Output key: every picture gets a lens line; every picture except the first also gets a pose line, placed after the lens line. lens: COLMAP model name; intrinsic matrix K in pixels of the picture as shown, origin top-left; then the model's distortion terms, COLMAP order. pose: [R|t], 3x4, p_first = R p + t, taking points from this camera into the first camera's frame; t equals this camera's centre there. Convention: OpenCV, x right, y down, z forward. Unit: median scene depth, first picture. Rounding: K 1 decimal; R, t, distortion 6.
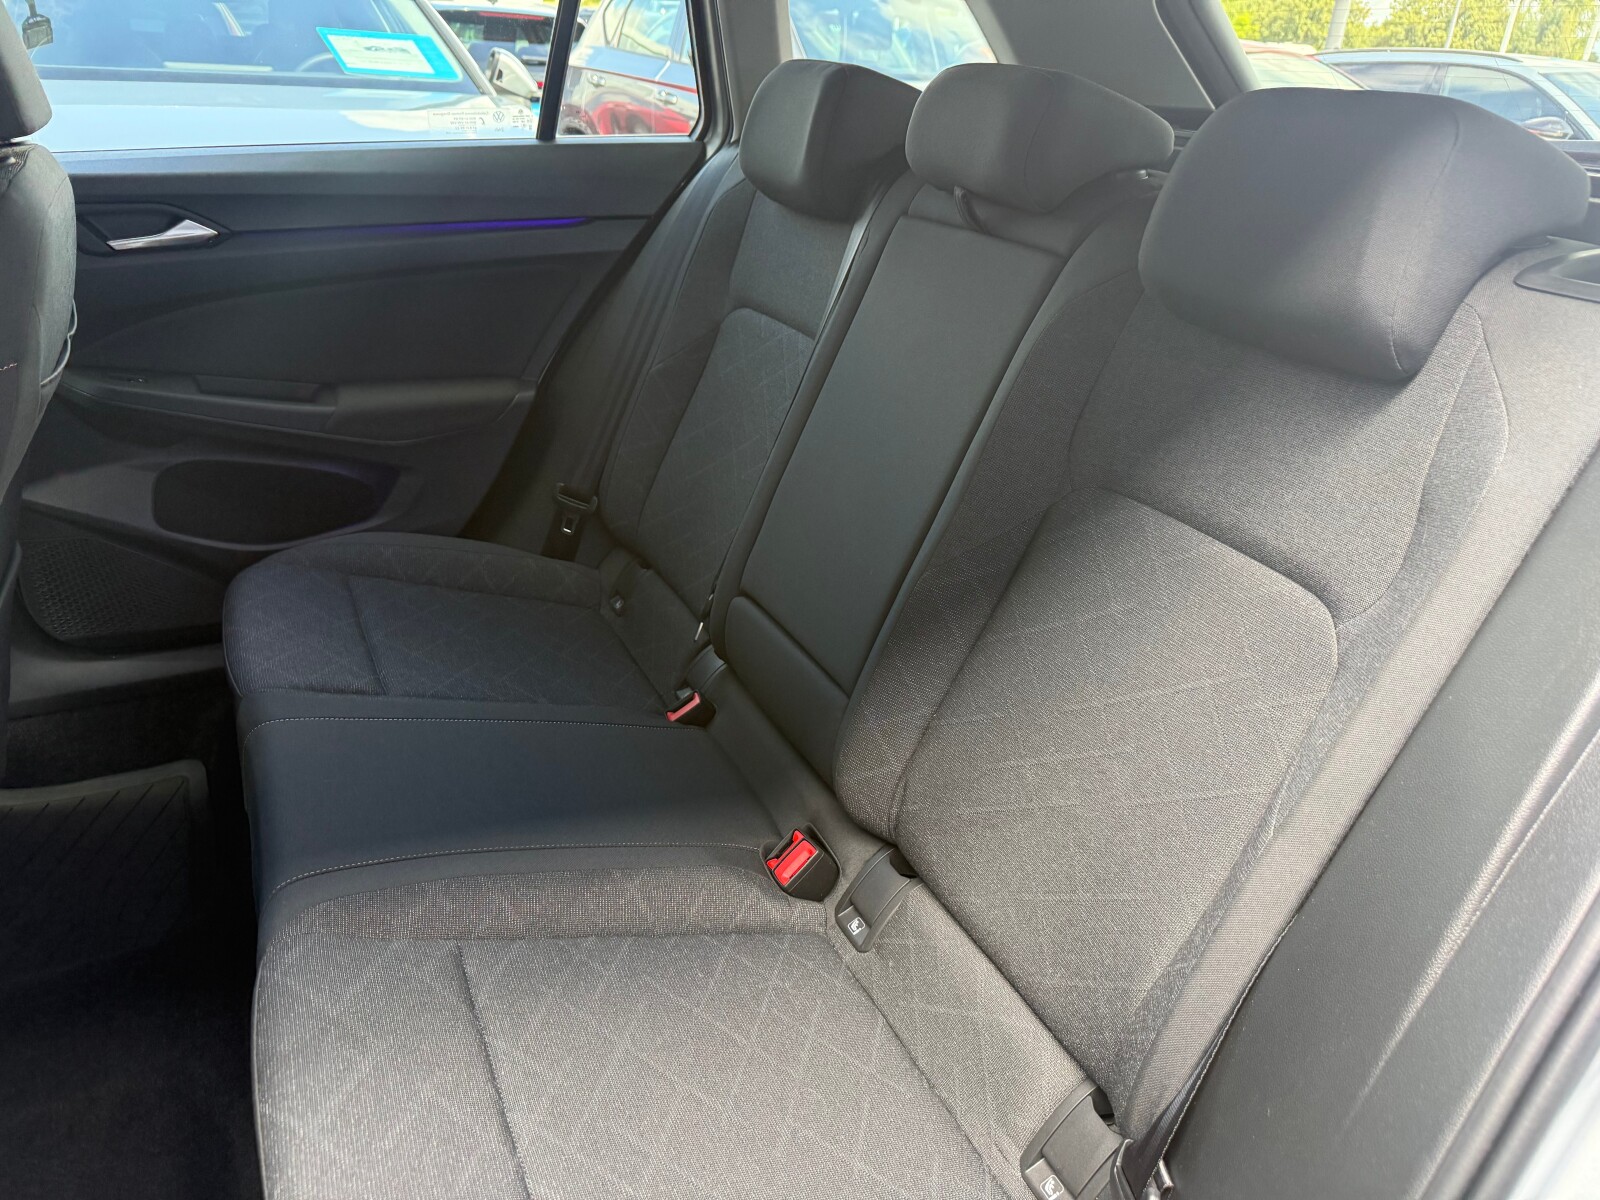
lens RADIAL K [[1135.0, 0, 805.4], [0, 1135.0, 598.2], [0, 0, 1]] dist [0.104994, -0.150163]
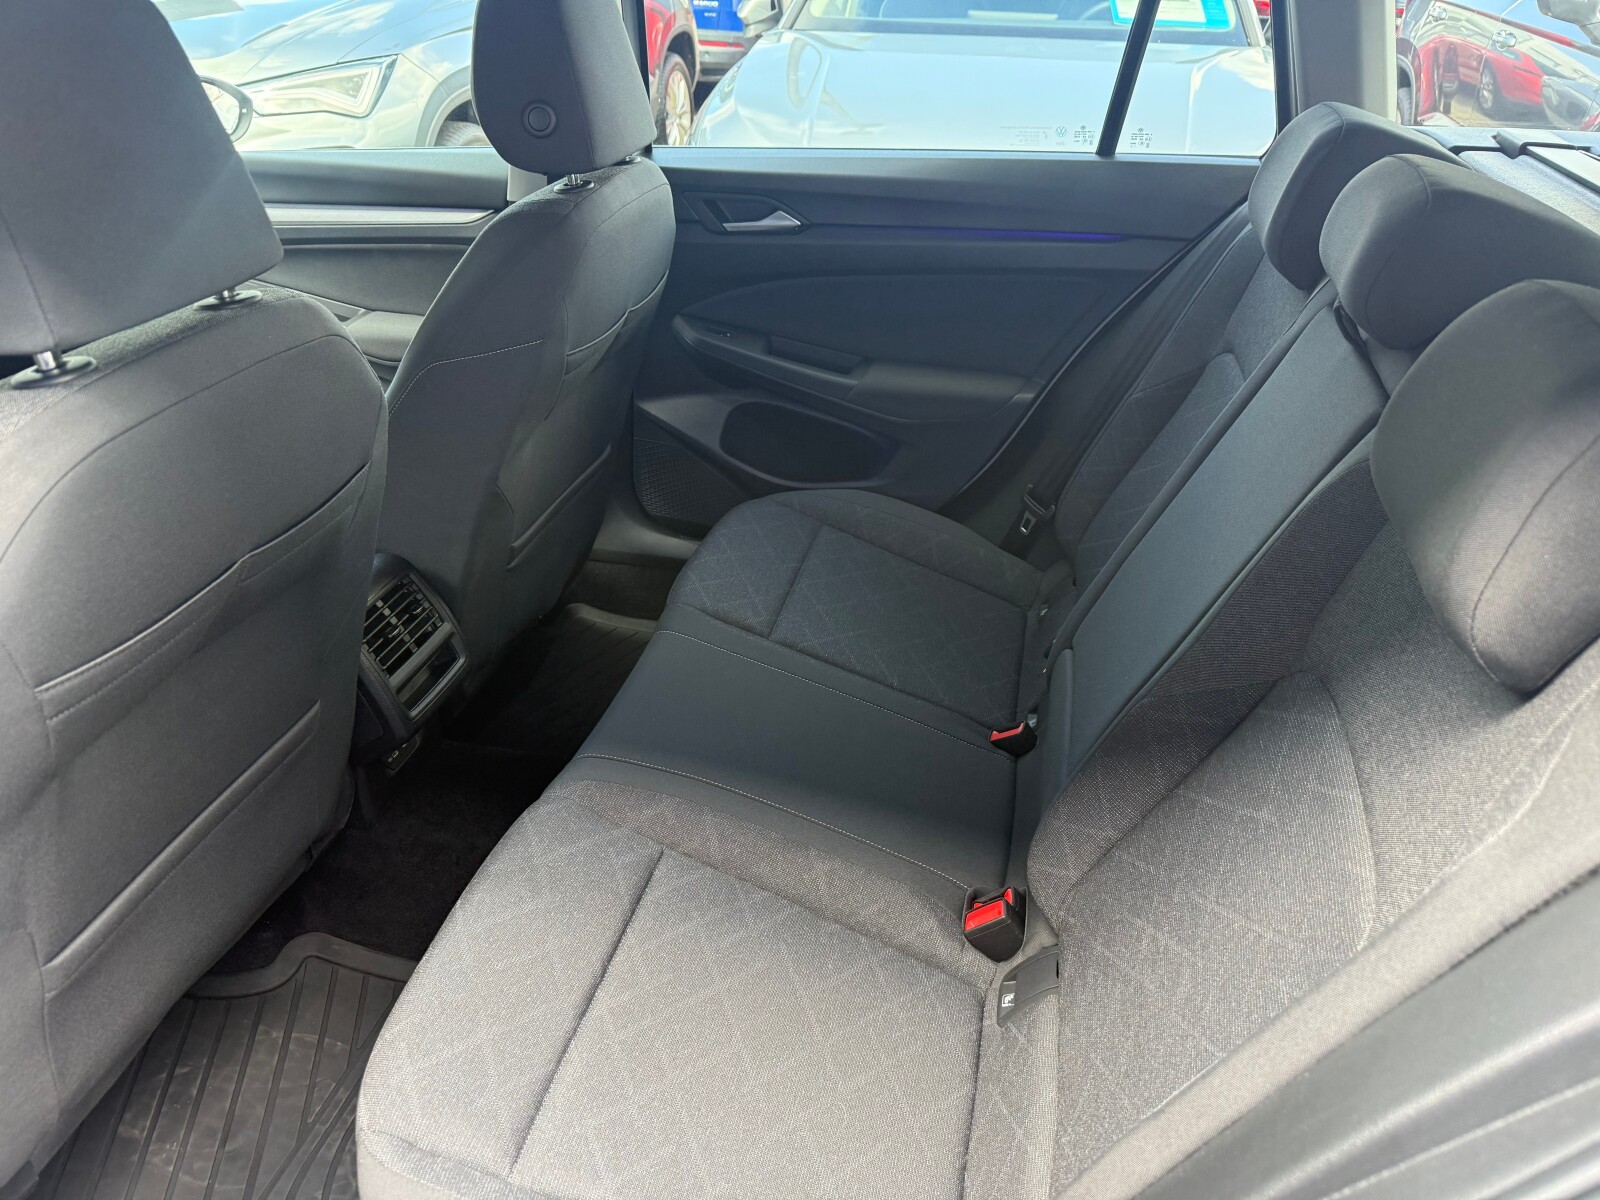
lens RADIAL K [[1112.9, 0, 796.1], [0, 1112.9, 604.8], [0, 0, 1]] dist [0.171088, -0.389759]
pose [[0.776232, 0.295172, -0.557079, 0.256676], [-0.253565, 0.955175, 0.152790, -0.112445], [0.577208, 0.022655, 0.816283, 0.041249]]
